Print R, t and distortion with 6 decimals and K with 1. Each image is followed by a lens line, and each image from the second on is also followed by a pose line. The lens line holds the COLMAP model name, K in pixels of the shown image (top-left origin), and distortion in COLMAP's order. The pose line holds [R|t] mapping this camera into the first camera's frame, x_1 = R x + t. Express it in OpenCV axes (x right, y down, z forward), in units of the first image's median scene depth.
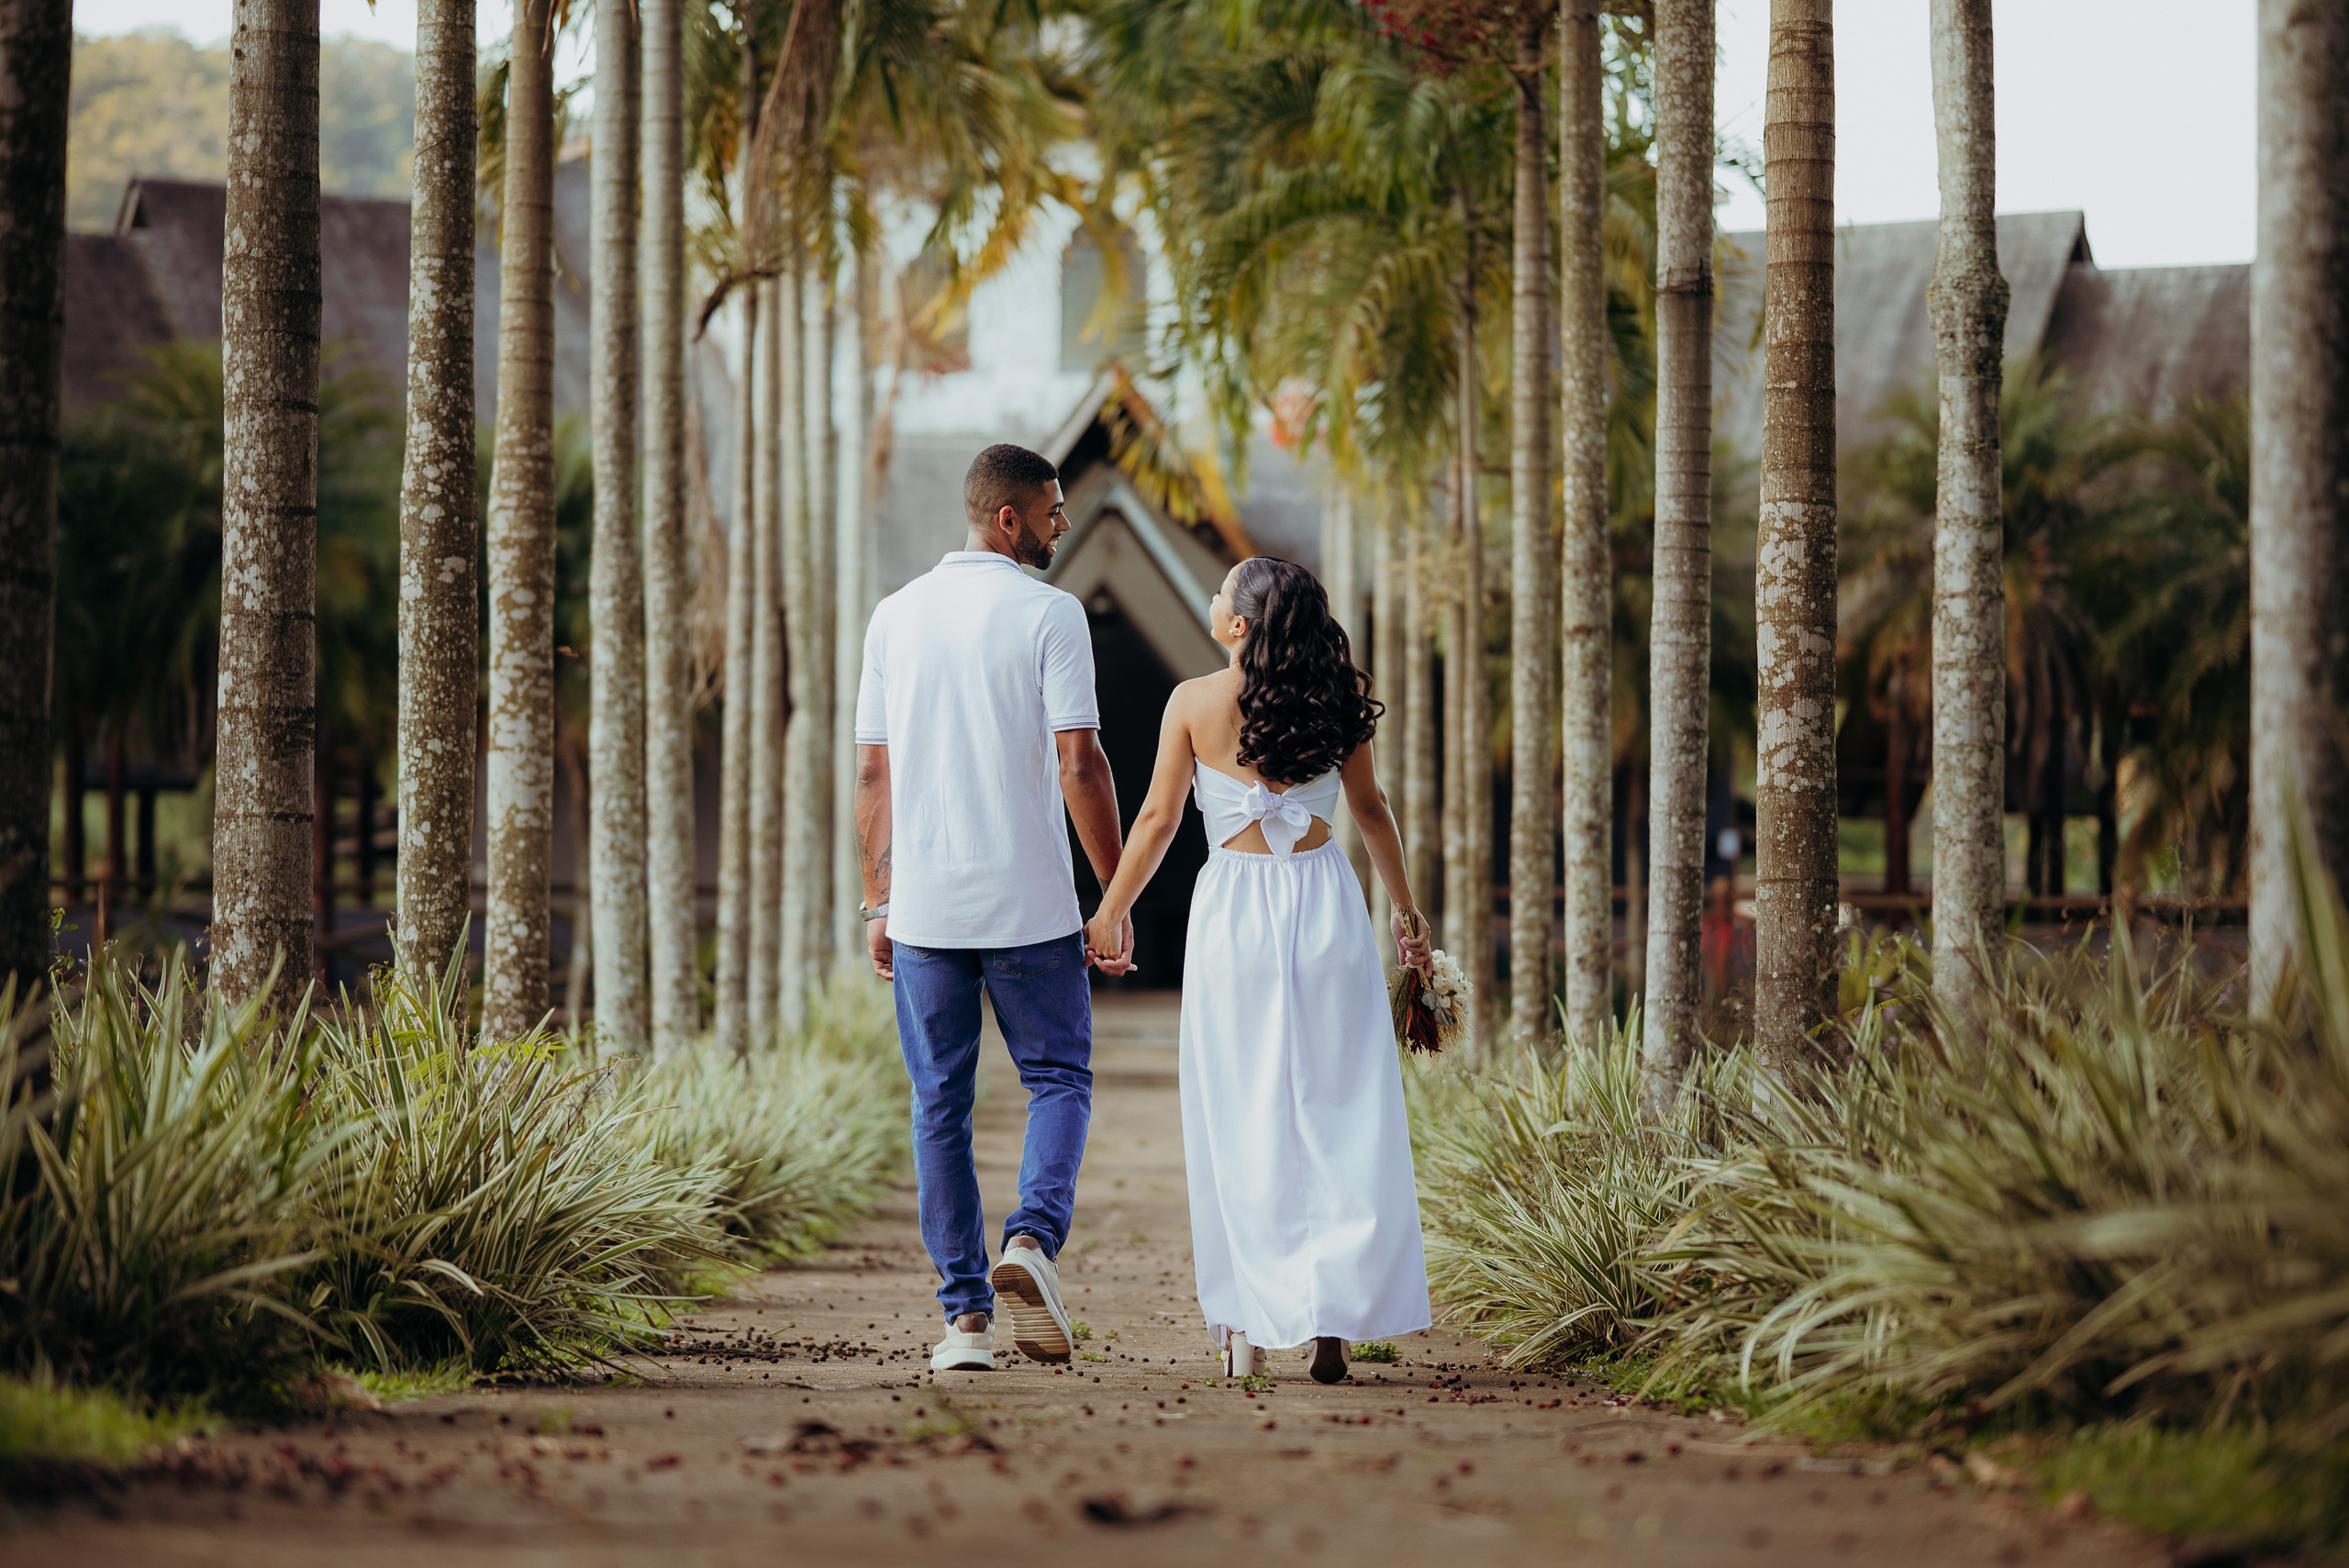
lens RADIAL K [[5833.7, 0, 1266.1], [0, 5833.7, 747.7], [0, 0, 1]] dist [0.086005, 0.000000]
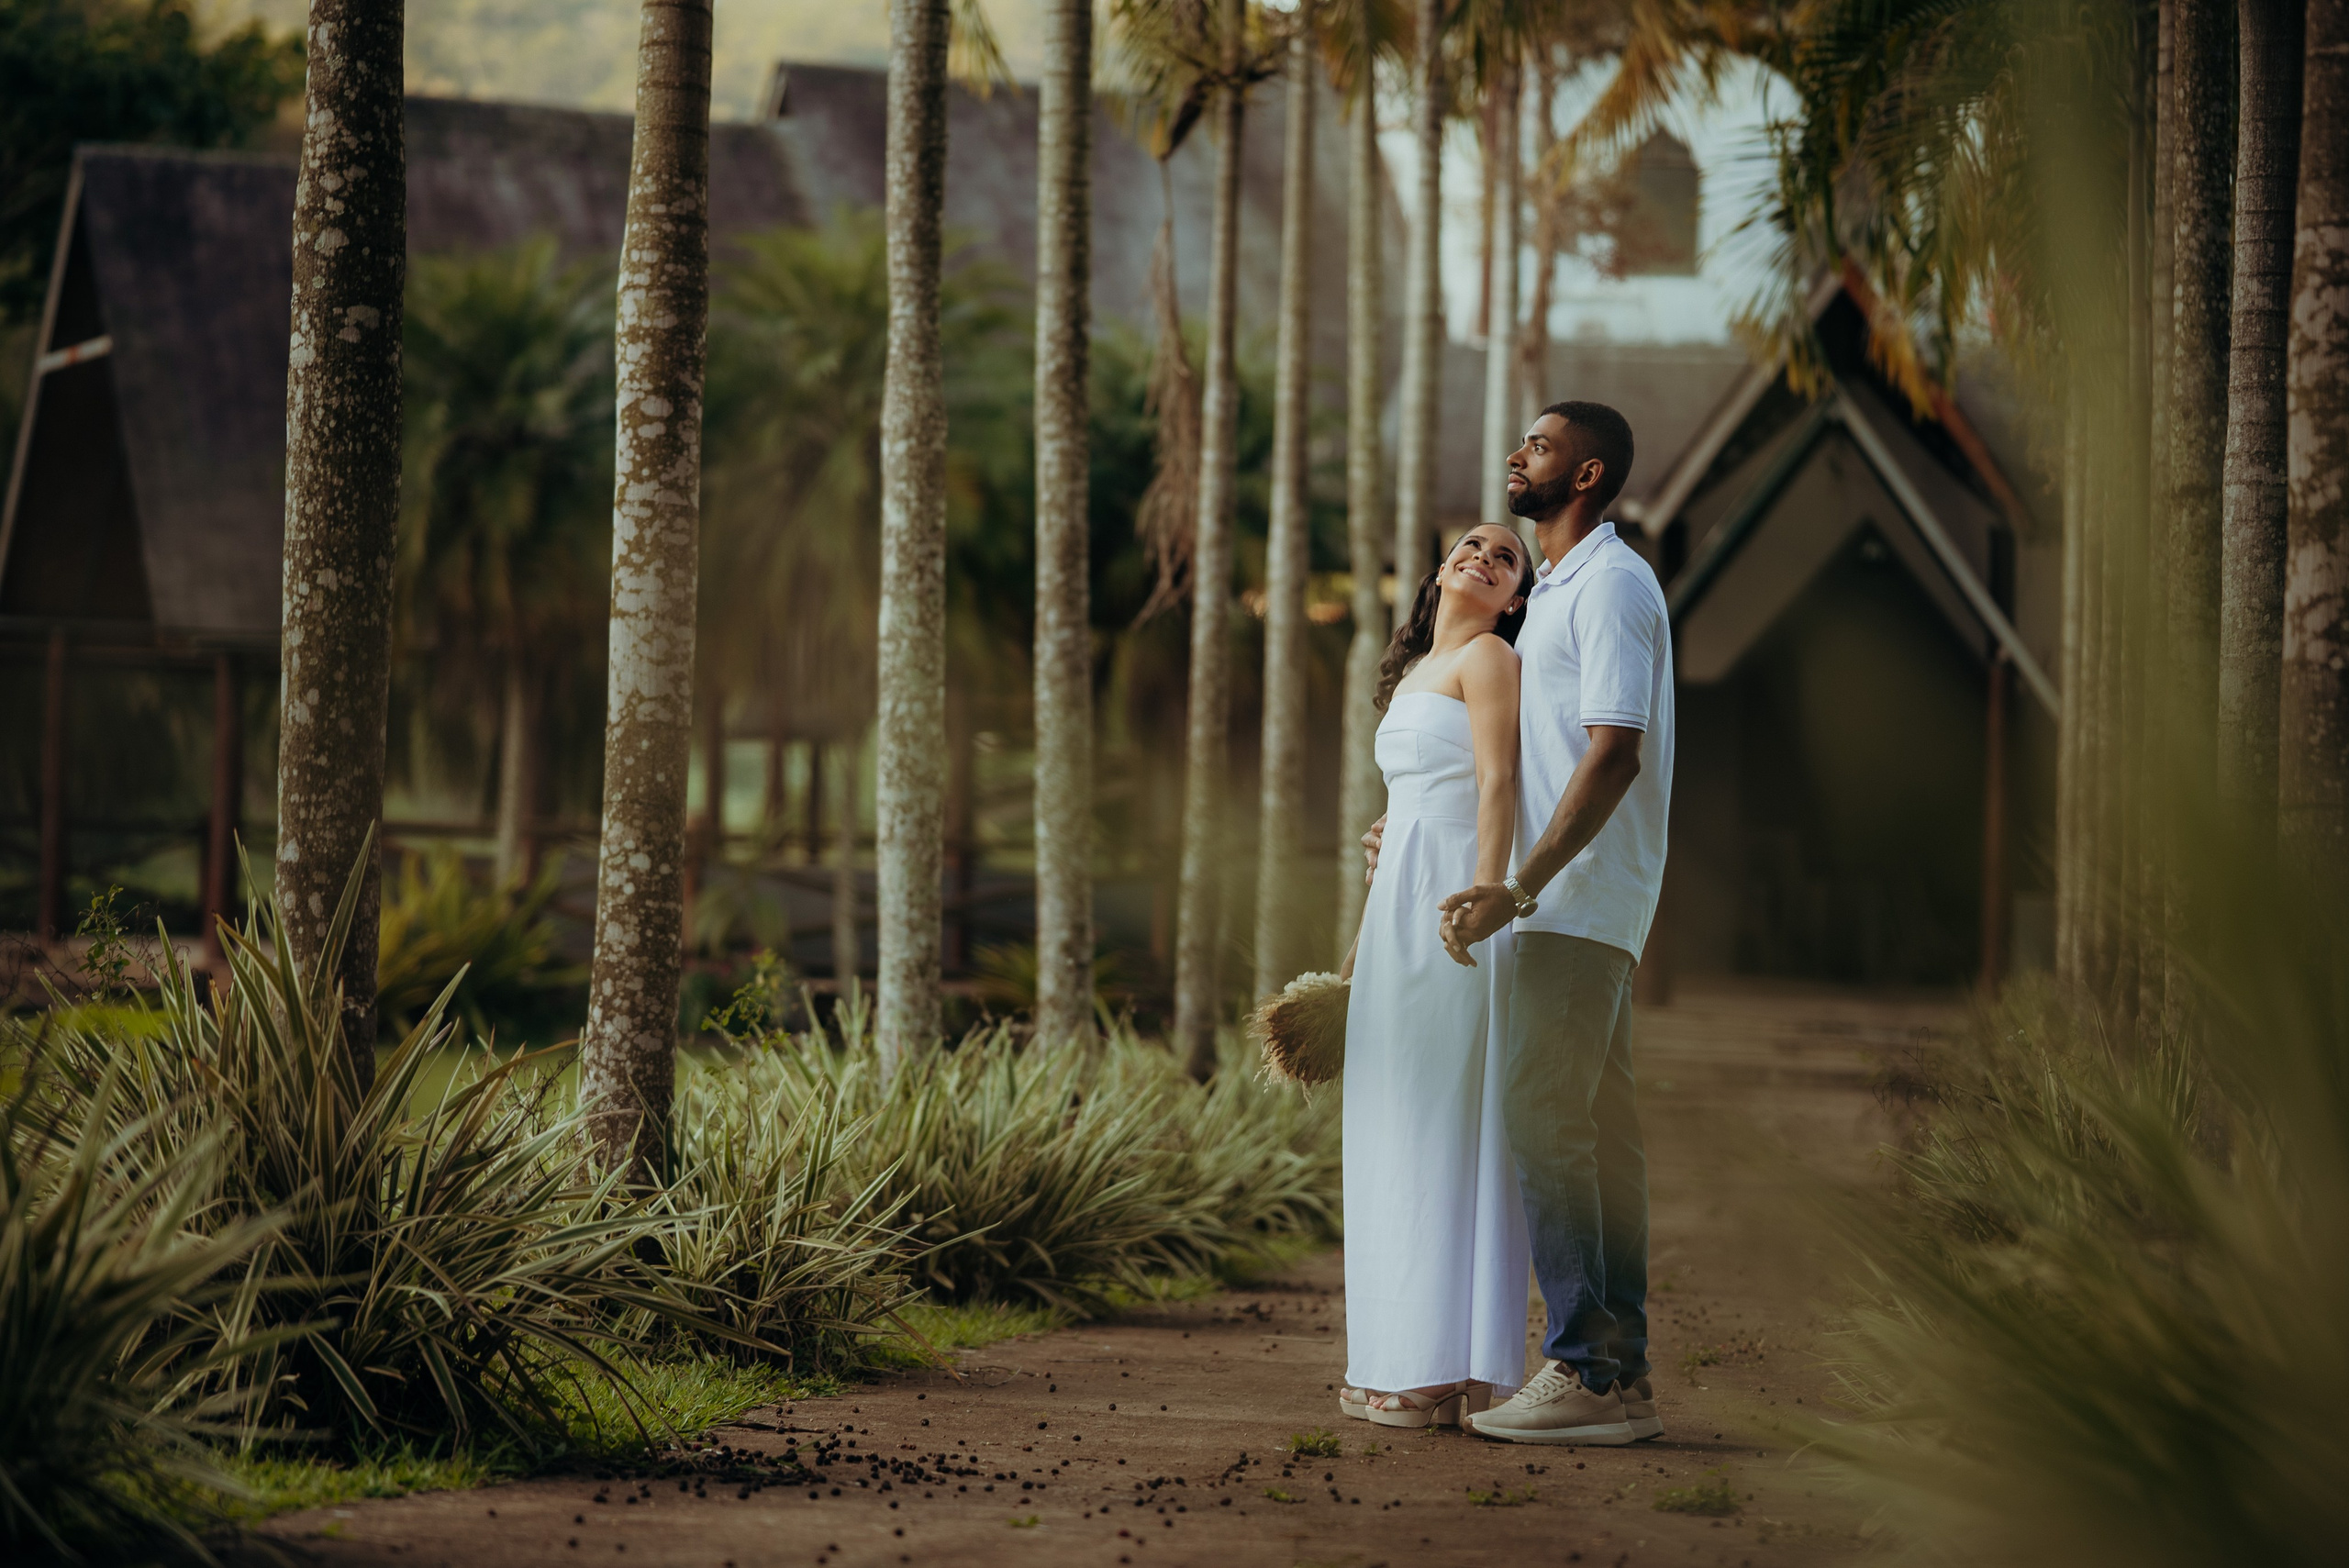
lens RADIAL K [[5833.7, 0, 1297.3], [0, 5833.7, 723.4], [0, 0, 1]] dist [0.086005, 0.000000]
pose [[0.987870, 0.012648, -0.154770, 0.066618], [-0.013089, 0.999913, -0.001832, 0.014159], [0.154734, 0.003835, 0.987949, 0.289690]]
